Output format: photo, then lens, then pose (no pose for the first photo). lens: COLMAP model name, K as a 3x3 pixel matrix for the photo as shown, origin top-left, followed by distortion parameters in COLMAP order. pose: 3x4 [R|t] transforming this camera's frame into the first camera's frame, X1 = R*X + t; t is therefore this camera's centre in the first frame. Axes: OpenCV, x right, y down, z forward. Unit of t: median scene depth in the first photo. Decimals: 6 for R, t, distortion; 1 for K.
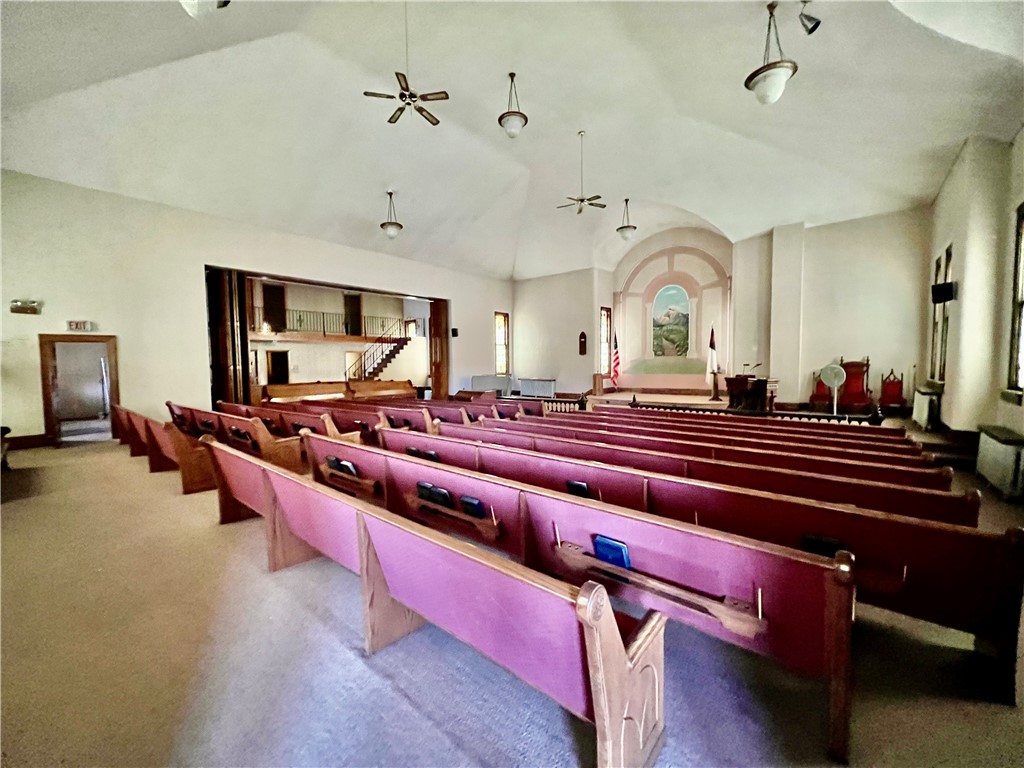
lens RADIAL K [[407.5, 0, 514.8], [0, 407.5, 386.0], [0, 0, 1]] dist [0.000623, 0.000073]
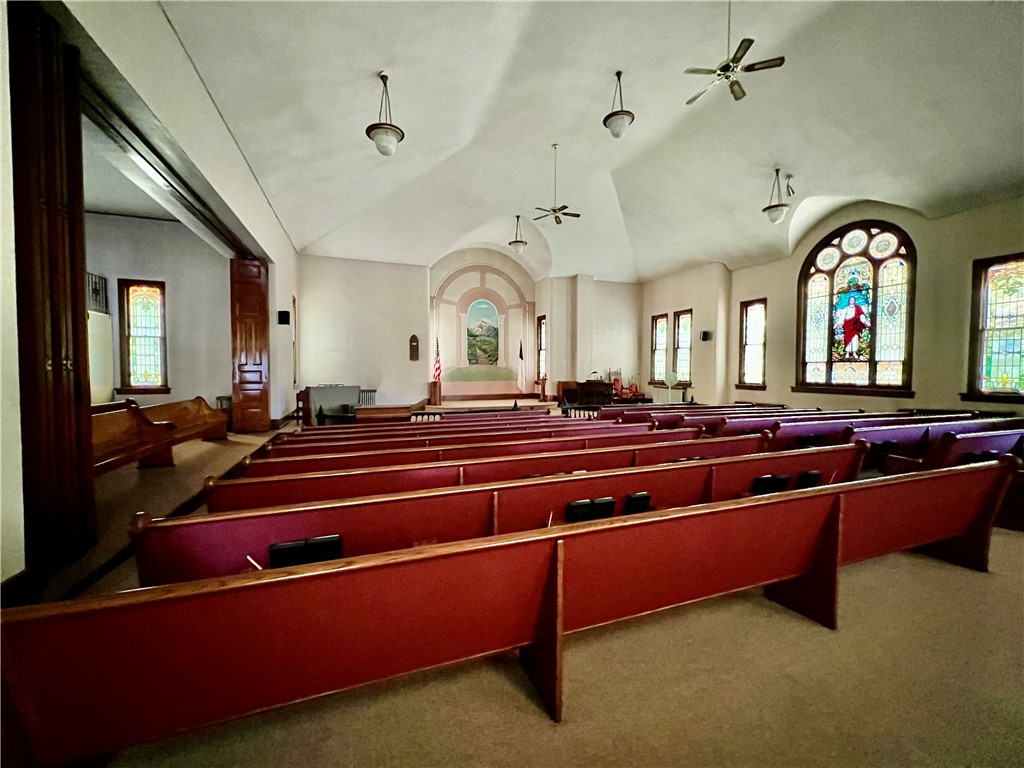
lens RADIAL K [[407.5, 0, 507.6], [0, 407.5, 385.6], [0, 0, 1]] dist [0.000623, 0.000073]
pose [[0.499518, -0.018011, 0.866117, -0.517255], [0.040109, 0.999193, -0.002354, -0.012398], [-0.865375, 0.035915, 0.499837, 0.397557]]
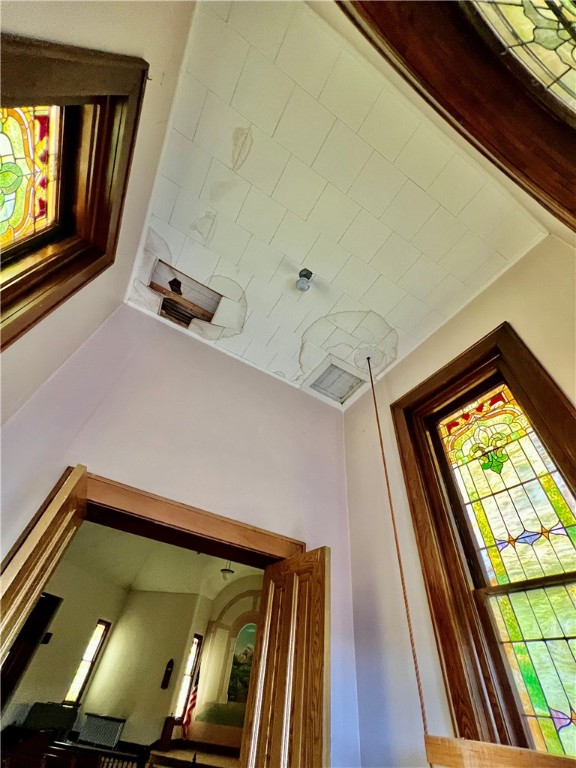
lens RADIAL K [[305.6, 0, 288.0], [0, 305.6, 382.0], [0, 0, 1]] dist [0.000623, 0.000073]
pose [[0.898698, 0.378190, 0.222070, -0.019396], [-0.079684, 0.638729, -0.765294, -0.003161], [-0.431269, 0.670073, 0.604160, -0.145502]]
